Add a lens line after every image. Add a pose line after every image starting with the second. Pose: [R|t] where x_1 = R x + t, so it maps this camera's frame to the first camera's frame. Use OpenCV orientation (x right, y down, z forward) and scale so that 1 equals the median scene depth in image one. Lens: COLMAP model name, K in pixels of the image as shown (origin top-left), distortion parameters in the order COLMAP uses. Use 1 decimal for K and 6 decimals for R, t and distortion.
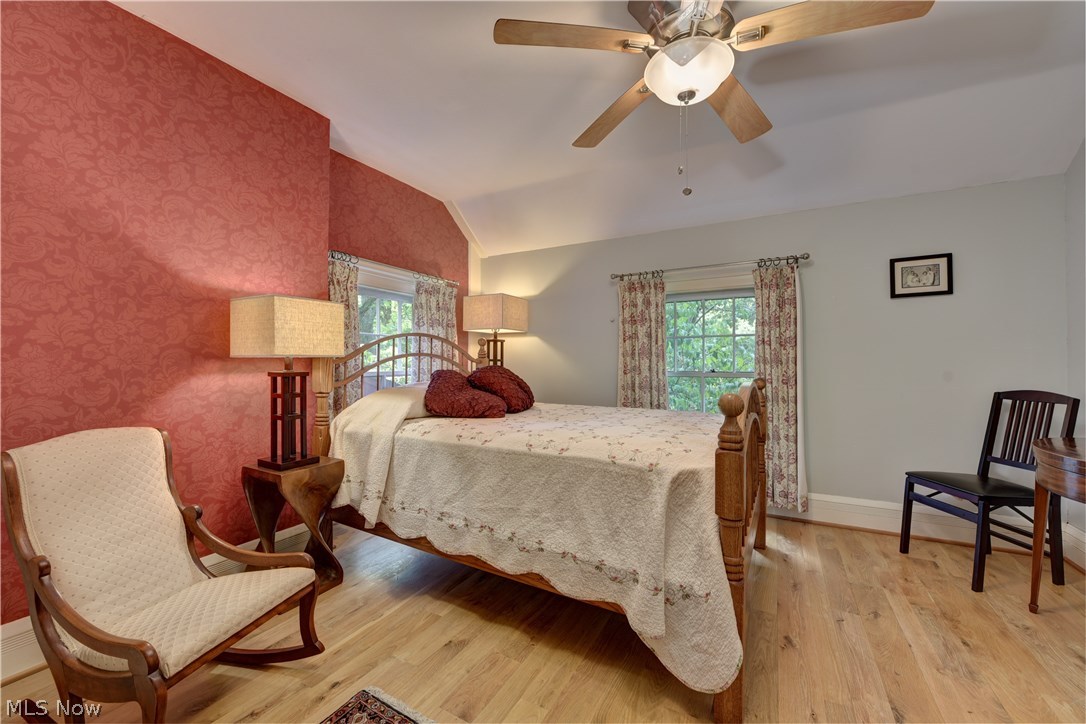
lens RADIAL K [[426.8, 0, 540.2], [0, 426.8, 359.6], [0, 0, 1]] dist [-0.008213, 0.000331]
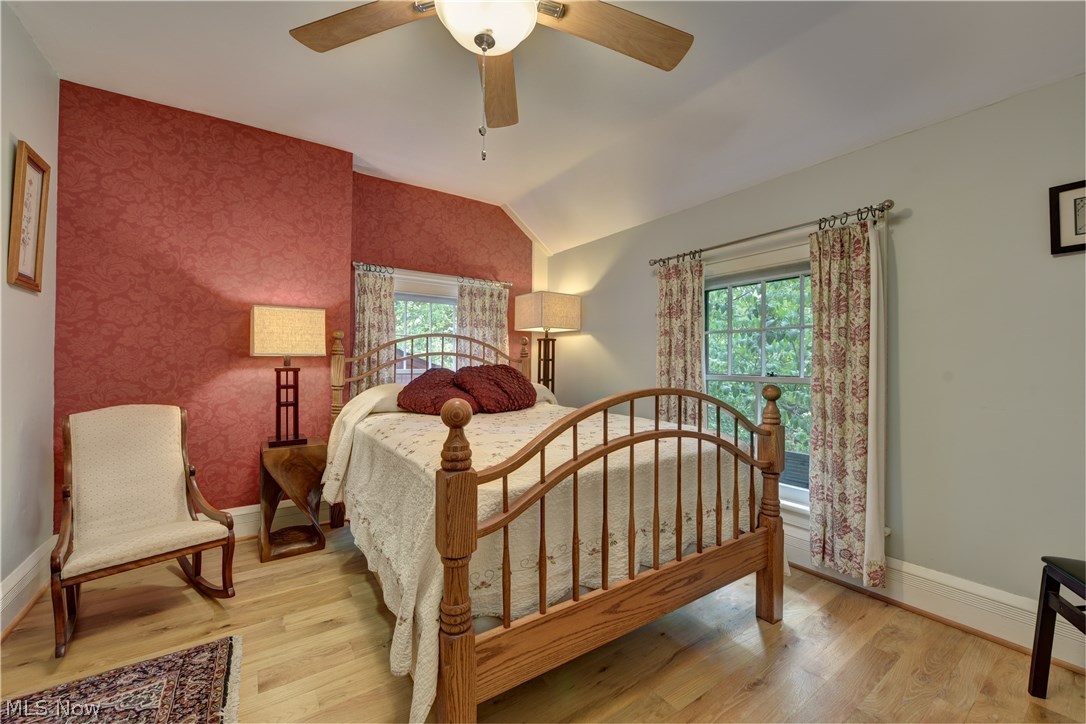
lens RADIAL K [[426.8, 0, 540.8], [0, 426.8, 360.3], [0, 0, 1]] dist [-0.008213, 0.000331]
pose [[0.895287, 0.003777, -0.445474, 0.550041], [-0.003897, 0.999992, 0.000648, 0.003472], [0.445472, 0.001156, 0.895295, 0.204624]]
